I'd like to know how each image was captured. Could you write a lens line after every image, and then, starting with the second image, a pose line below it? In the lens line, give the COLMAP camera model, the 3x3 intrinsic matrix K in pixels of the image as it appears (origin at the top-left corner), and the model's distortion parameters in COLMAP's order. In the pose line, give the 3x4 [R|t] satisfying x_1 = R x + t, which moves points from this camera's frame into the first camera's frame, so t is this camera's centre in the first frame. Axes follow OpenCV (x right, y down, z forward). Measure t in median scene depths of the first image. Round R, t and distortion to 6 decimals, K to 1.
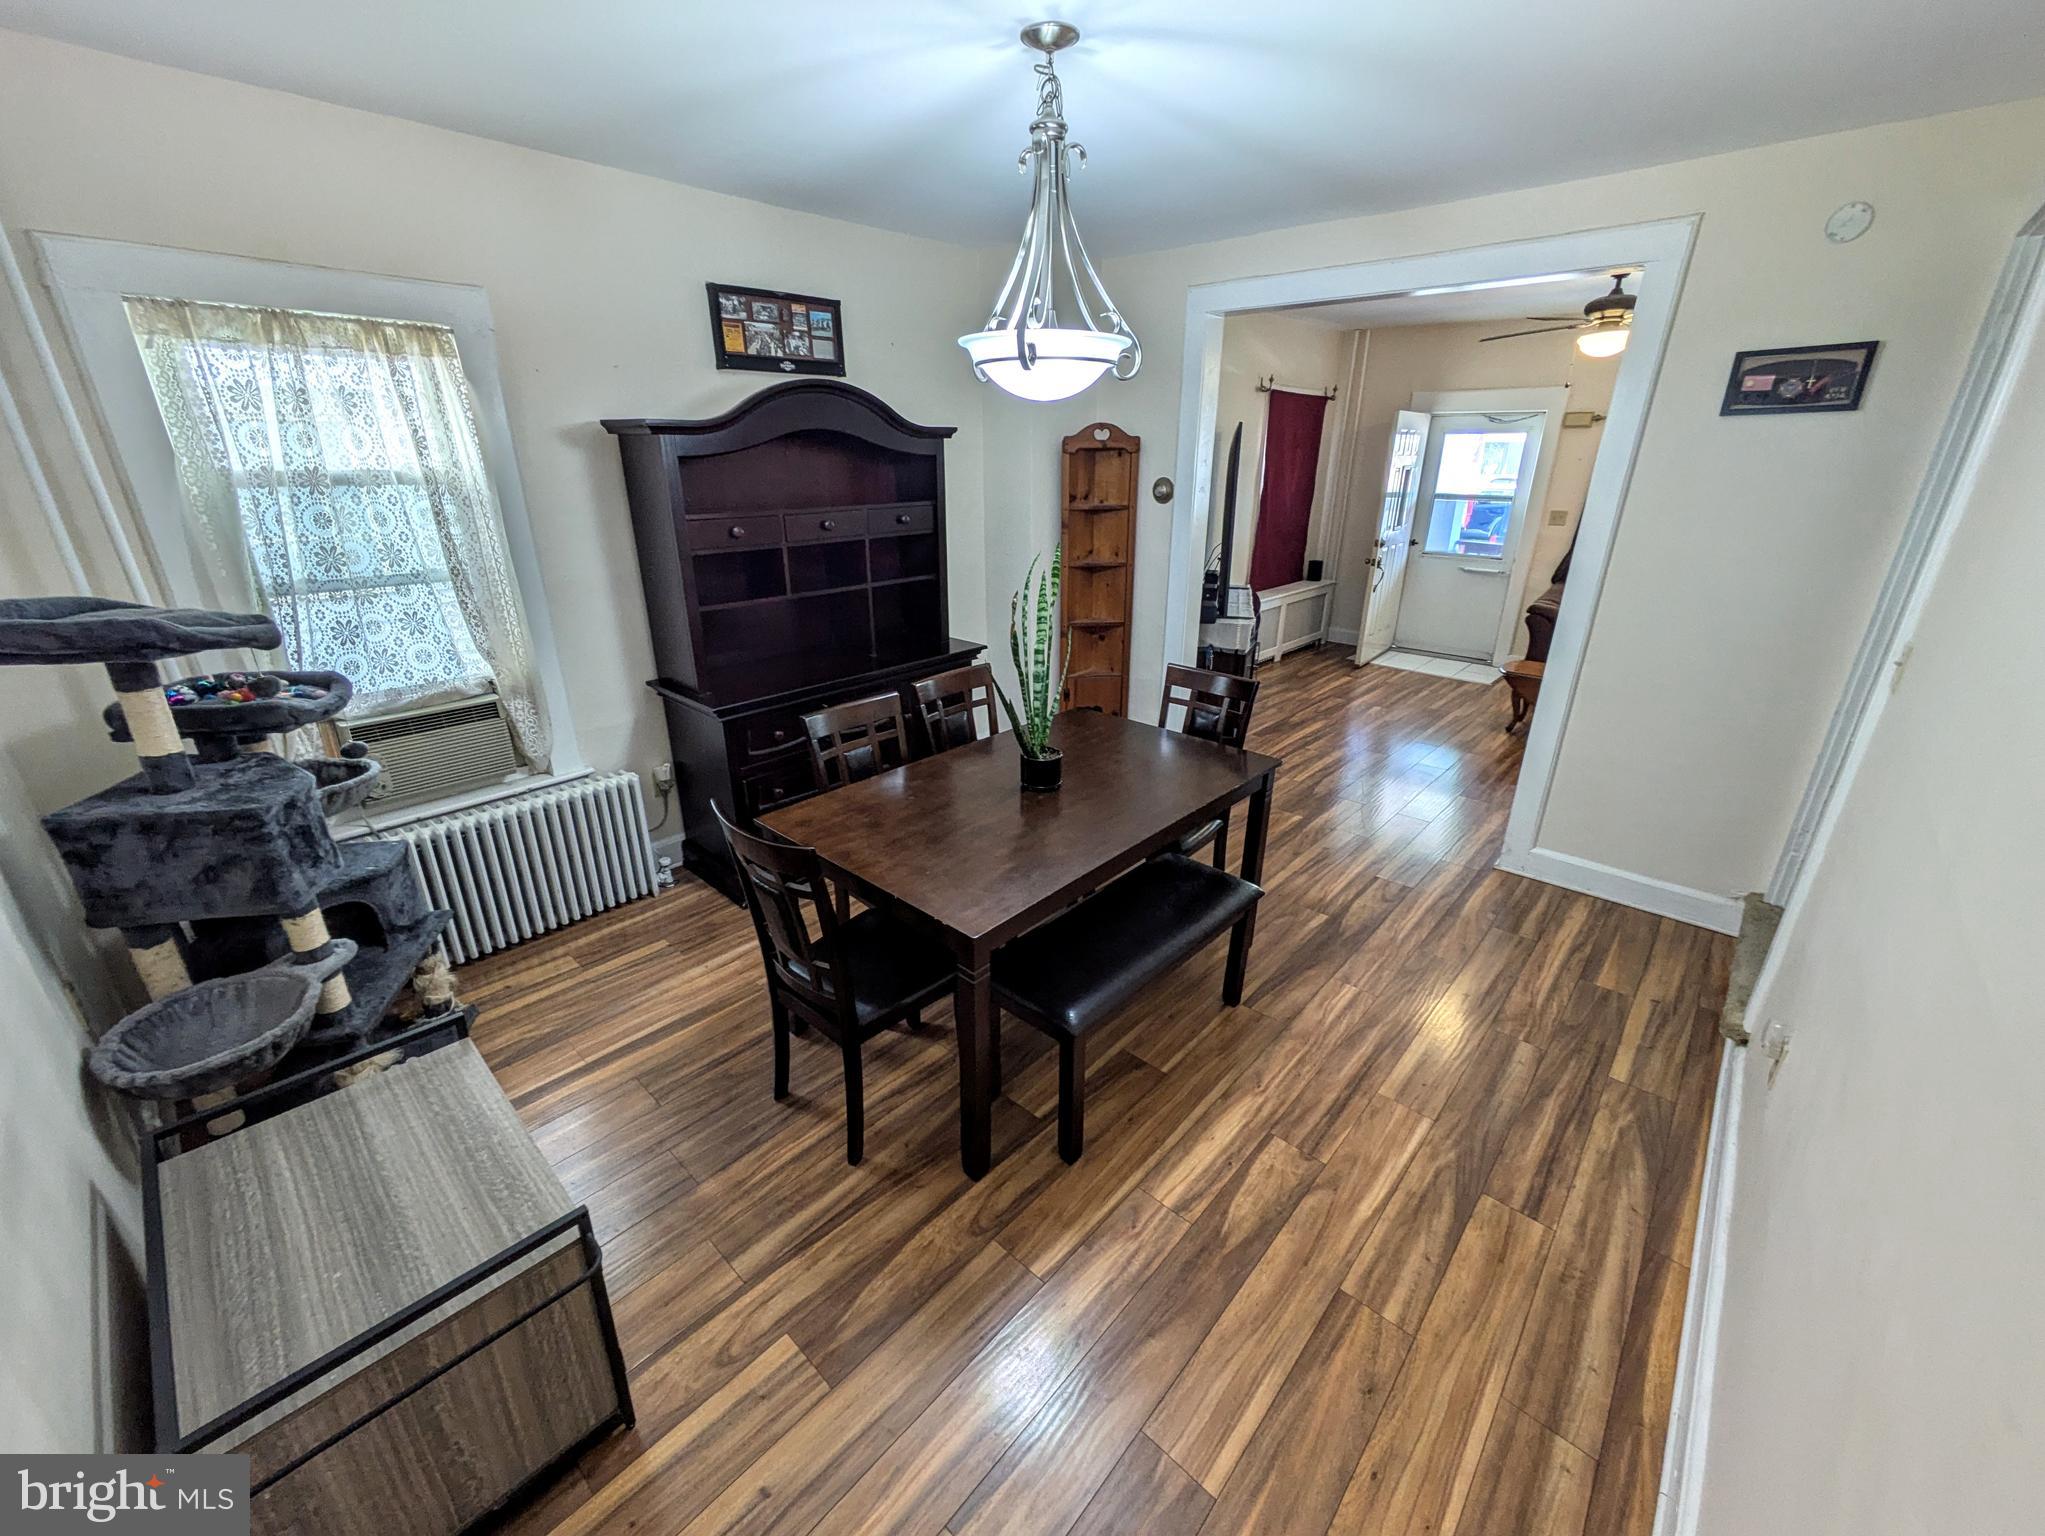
lens RADIAL K [[815.2, 0, 1022.5], [0, 815.2, 768.0], [0, 0, 1]] dist [0.000272, 0.000229]
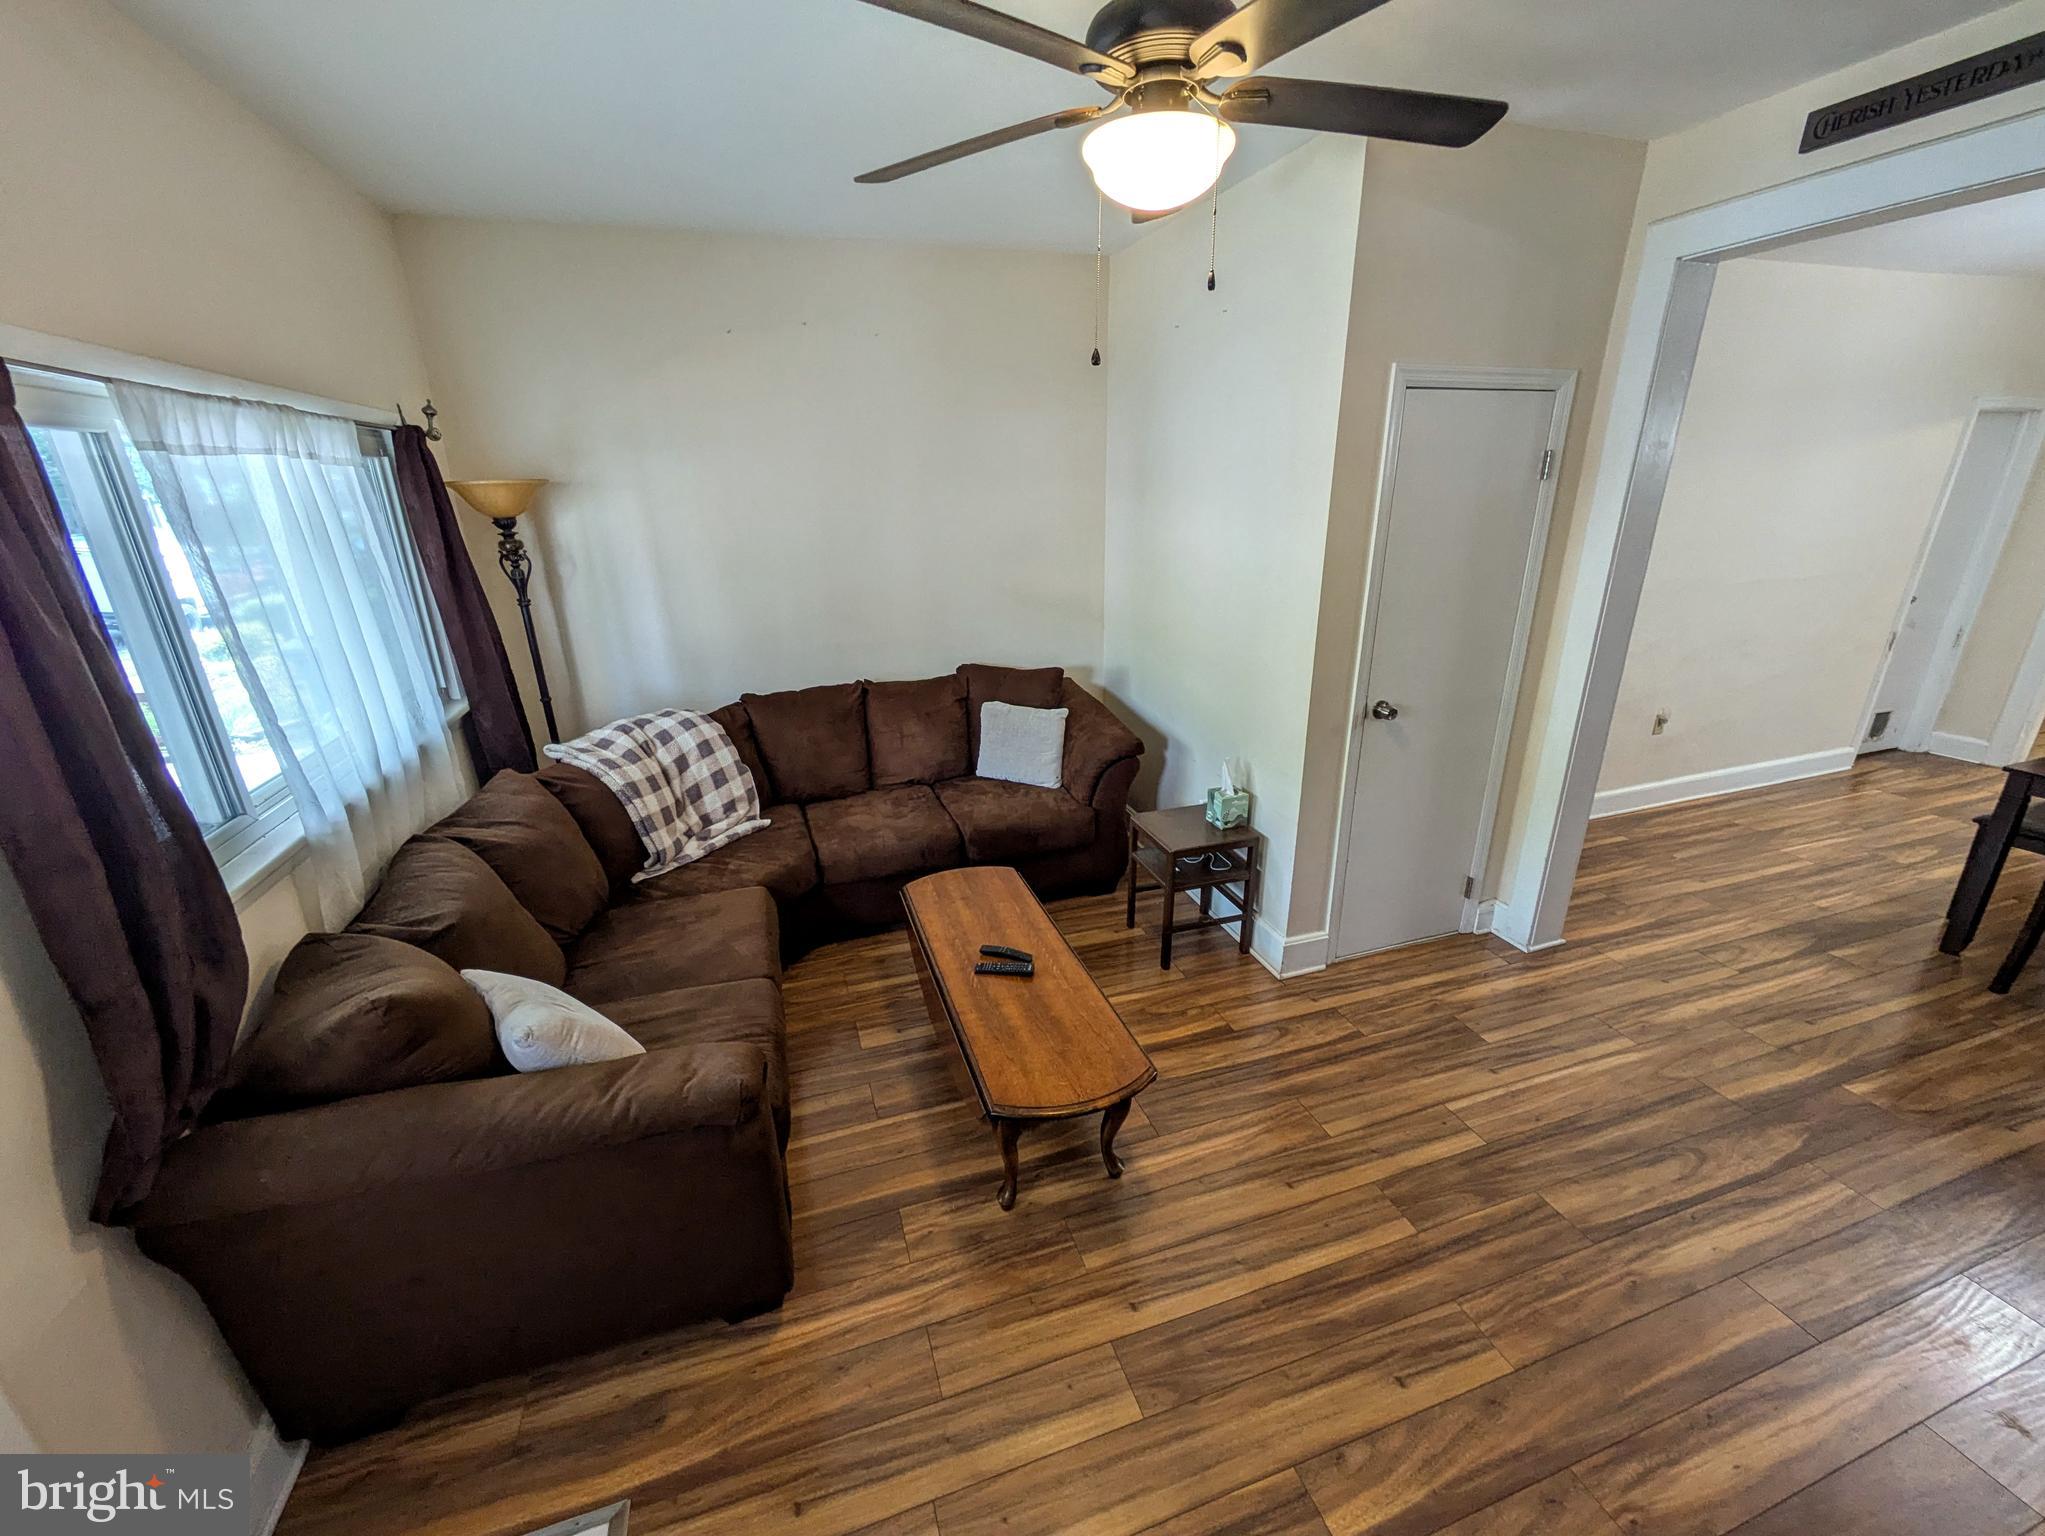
lens RADIAL K [[815.2, 0, 1022.5], [0, 815.2, 768.0], [0, 0, 1]] dist [0.000272, 0.000229]
pose [[-0.873508, -0.146092, 0.464371, 0.798352], [0.195307, 0.768600, 0.609188, -0.754991], [-0.445913, 0.622825, -0.642845, 1.927670]]
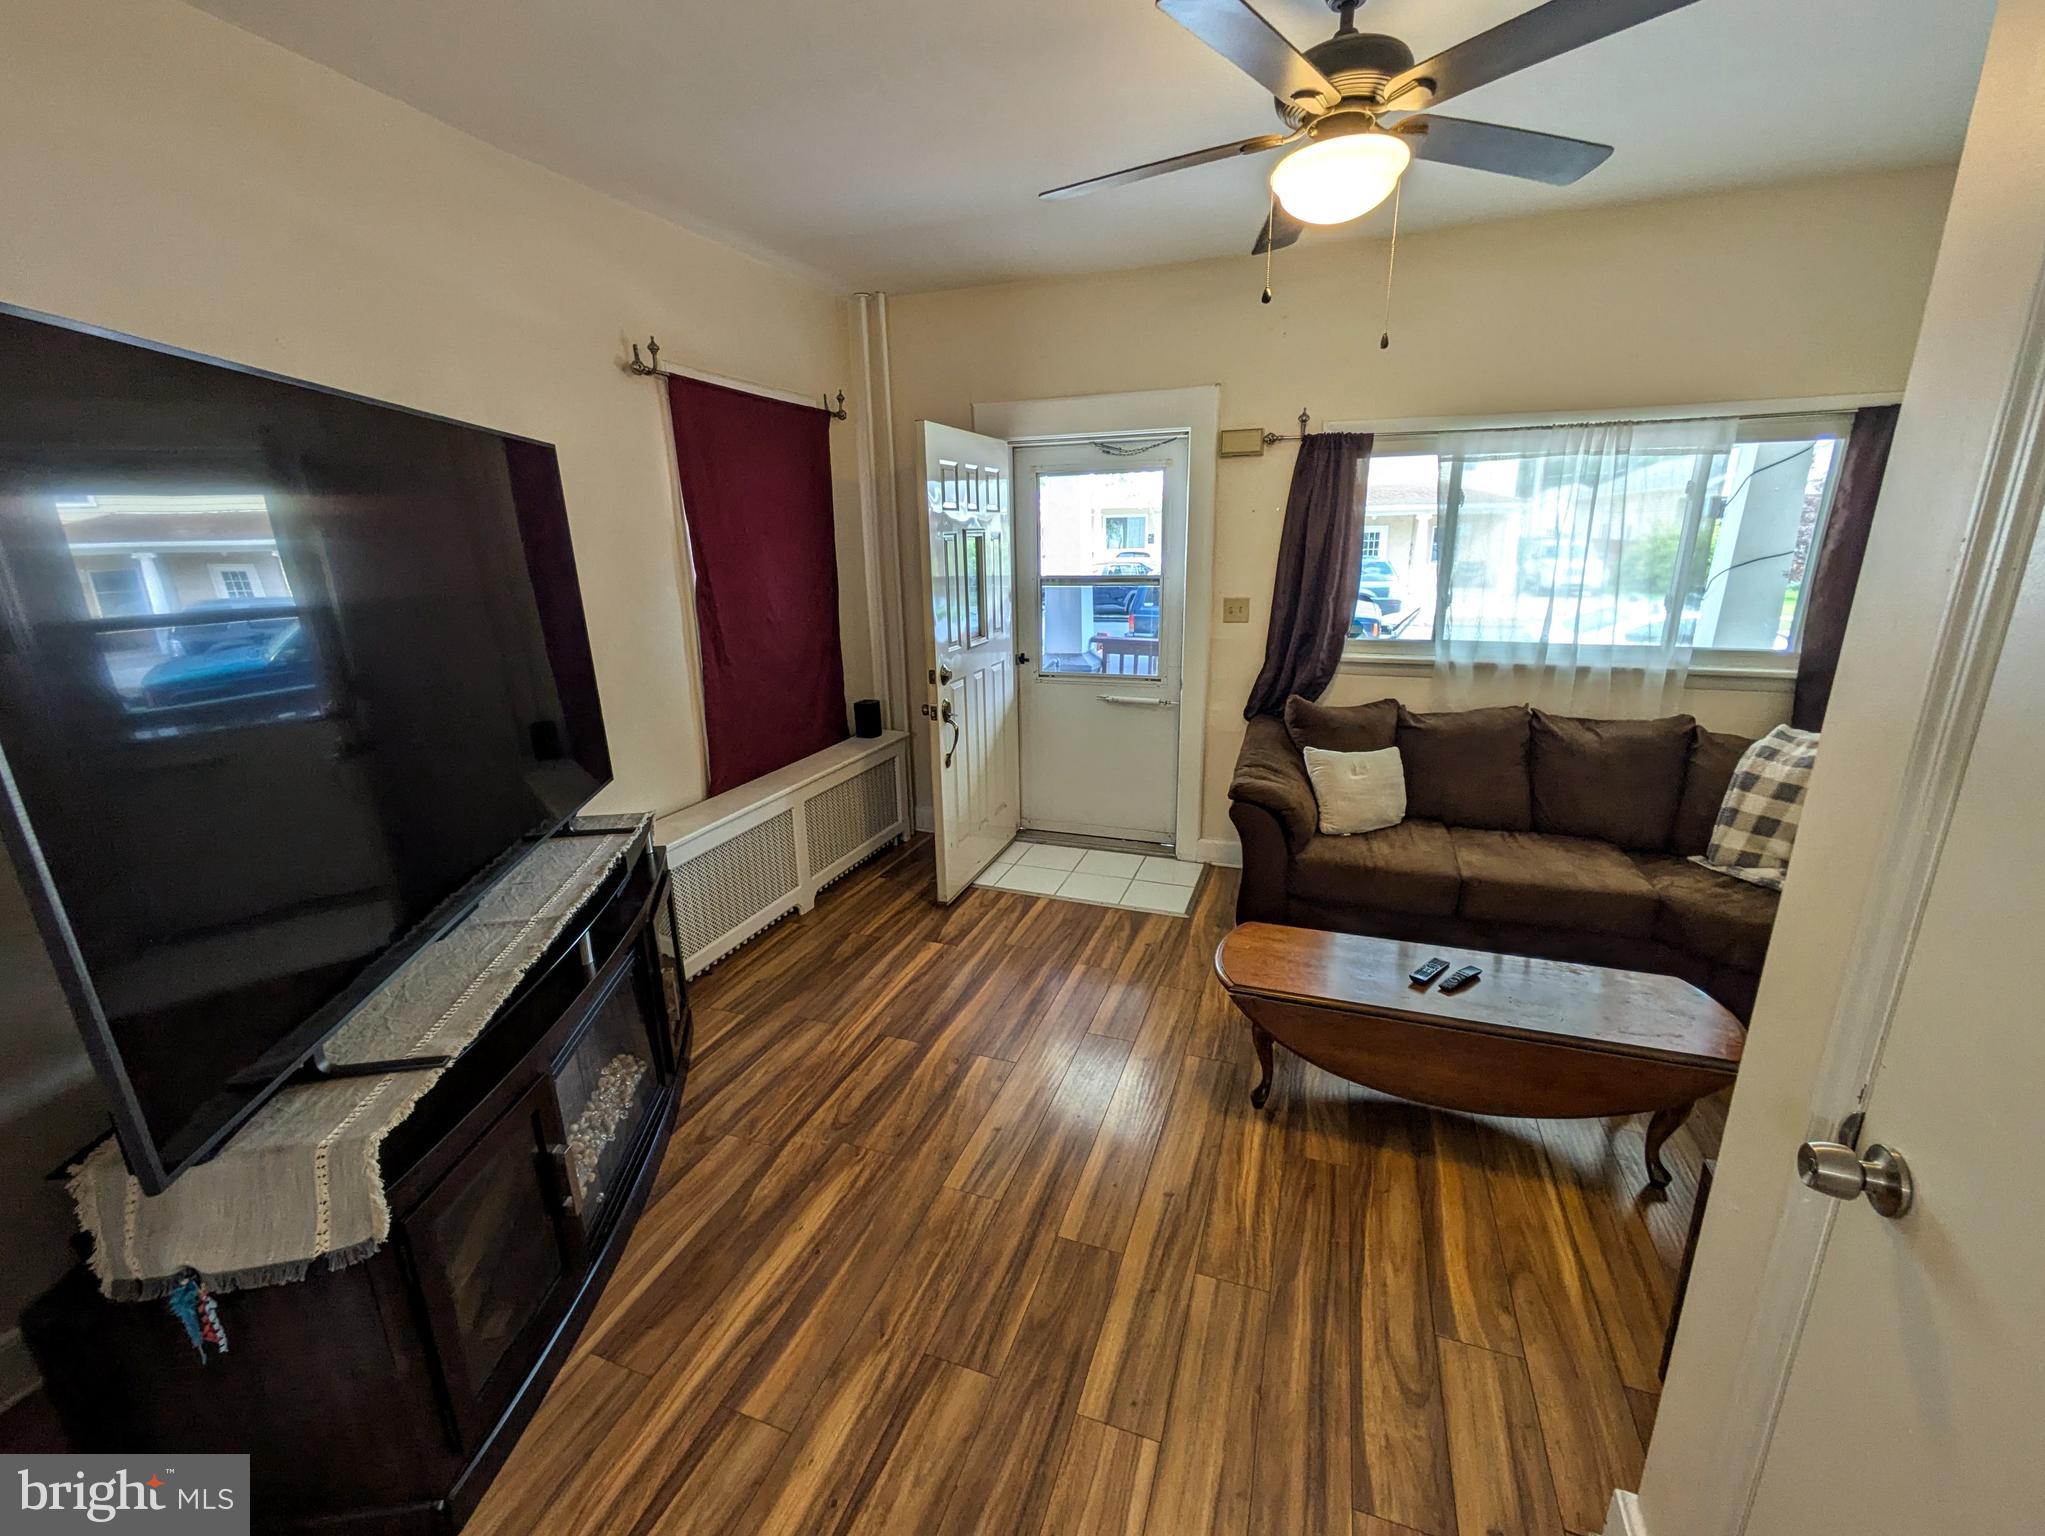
lens RADIAL K [[840.9, 0, 1022.5], [0, 840.9, 768.0], [0, 0, 1]] dist [-0.012183, 0.000060]
pose [[0.924536, -0.122223, 0.360965, 0.570244], [0.159674, 0.984263, -0.075701, -0.347655], [-0.346032, 0.127625, 0.929502, 1.016380]]
